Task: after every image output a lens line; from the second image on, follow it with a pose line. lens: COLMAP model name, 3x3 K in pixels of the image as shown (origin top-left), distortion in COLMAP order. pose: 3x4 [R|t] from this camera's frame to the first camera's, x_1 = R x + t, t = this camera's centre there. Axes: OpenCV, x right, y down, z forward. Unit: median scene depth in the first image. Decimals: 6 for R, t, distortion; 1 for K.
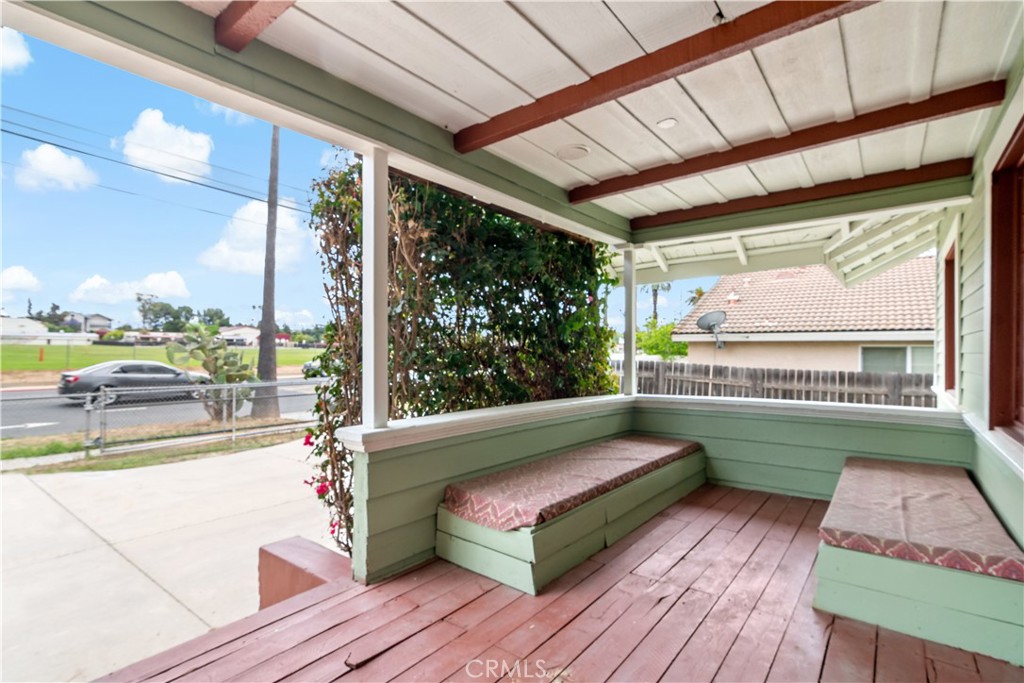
lens RADIAL K [[505.8, 0, 505.1], [0, 505.8, 366.2], [0, 0, 1]] dist [-0.002130, -0.000049]
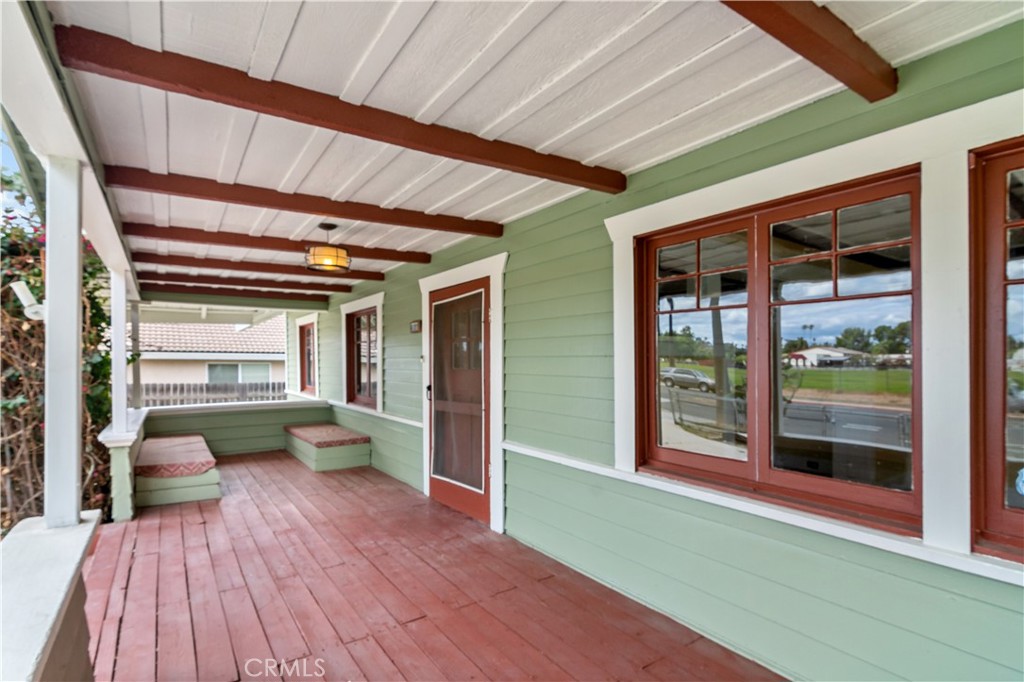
lens RADIAL K [[521.2, 0, 512.0], [0, 521.2, 341.0], [0, 0, 1]] dist [0.004131, 0.000312]
pose [[0.308360, 0.032513, 0.950714, -0.863897], [0.028042, 0.998671, -0.043249, -0.040262], [-0.950856, 0.039996, 0.307038, -0.447153]]
